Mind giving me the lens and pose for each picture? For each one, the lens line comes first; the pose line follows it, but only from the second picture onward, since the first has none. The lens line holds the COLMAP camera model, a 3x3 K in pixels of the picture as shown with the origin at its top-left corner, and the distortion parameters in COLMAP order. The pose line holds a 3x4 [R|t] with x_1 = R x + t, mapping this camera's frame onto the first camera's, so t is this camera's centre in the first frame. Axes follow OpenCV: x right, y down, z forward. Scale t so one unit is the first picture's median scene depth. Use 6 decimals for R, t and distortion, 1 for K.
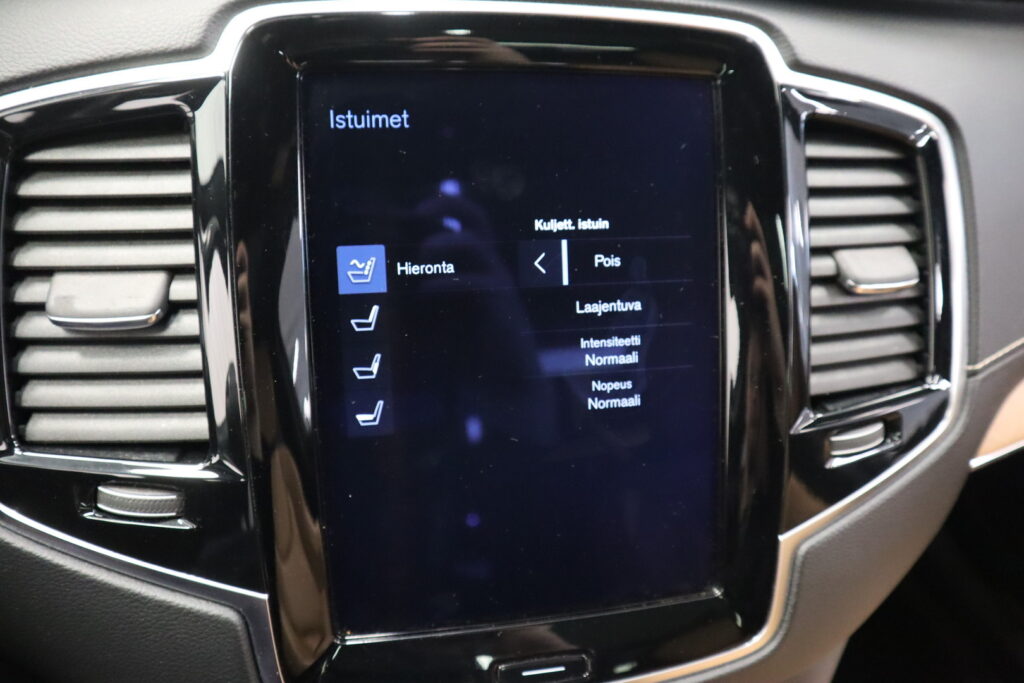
lens RADIAL K [[733.7, 0, 521.2], [0, 733.7, 343.9], [0, 0, 1]] dist [-0.094004, 0.058806]
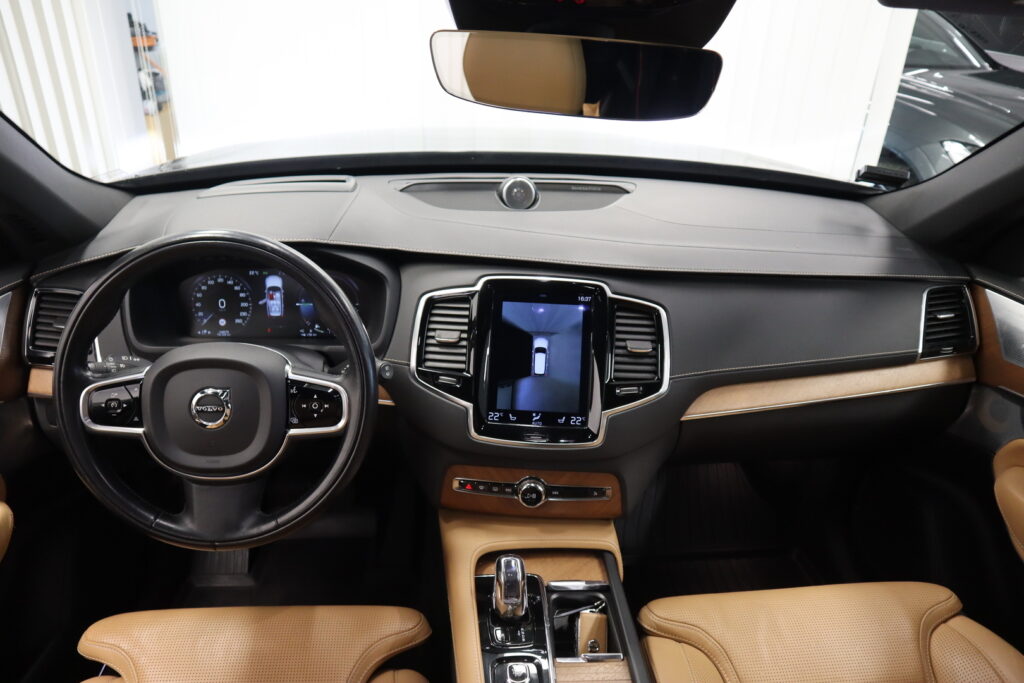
lens RADIAL K [[733.7, 0, 518.7], [0, 733.7, 333.1], [0, 0, 1]] dist [-0.094004, 0.058806]
pose [[0.973501, 0.056084, -0.221697, 0.883675], [-0.107530, 0.967863, -0.227331, 0.915931], [0.201823, 0.245146, 0.948246, -3.289748]]
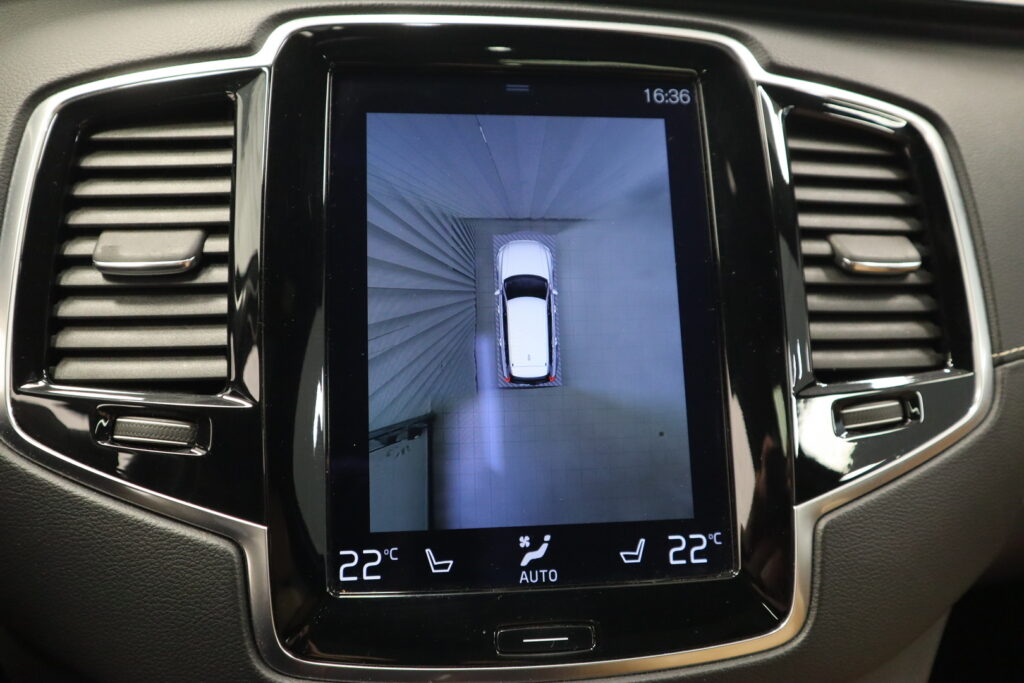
lens RADIAL K [[901.6, 0, 521.3], [0, 901.6, 337.3], [0, 0, 1]] dist [-0.037367, 0.079487]
pose [[0.997916, -0.016235, -0.062446, 0.087910], [-0.001900, 0.960012, -0.279953, 0.448974], [0.064494, 0.279488, 0.957981, -0.264126]]
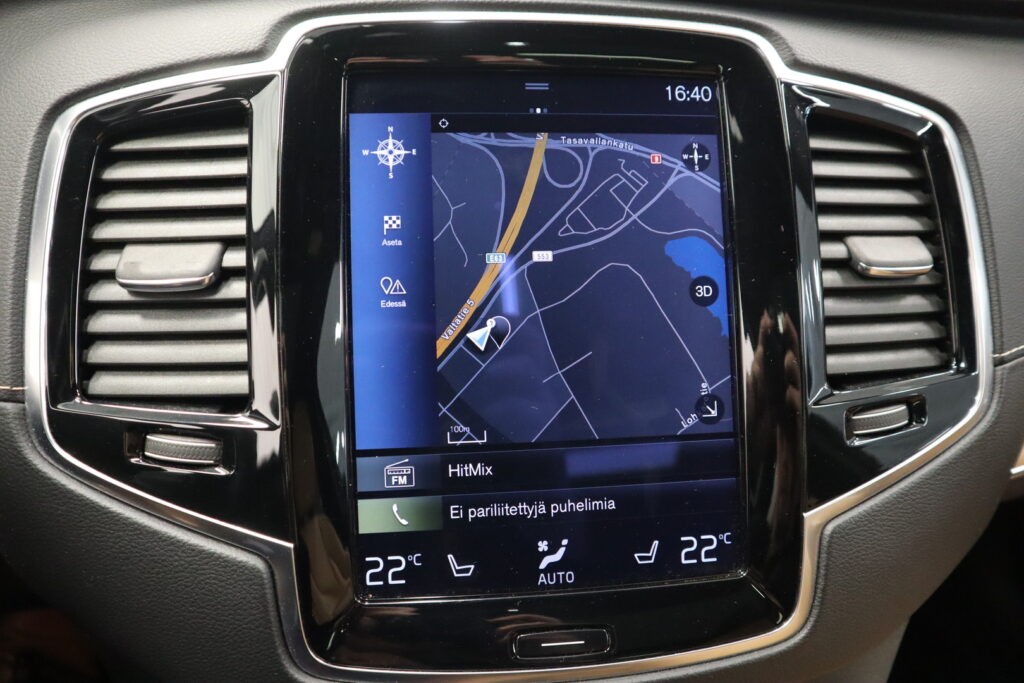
lens RADIAL K [[733.7, 0, 520.5], [0, 733.7, 340.3], [0, 0, 1]] dist [-0.094004, 0.058806]
pose [[0.996425, -0.005249, -0.084321, 0.065546], [-0.007311, 0.988967, -0.147957, 0.211000], [0.084167, 0.148045, 0.985393, -0.048587]]
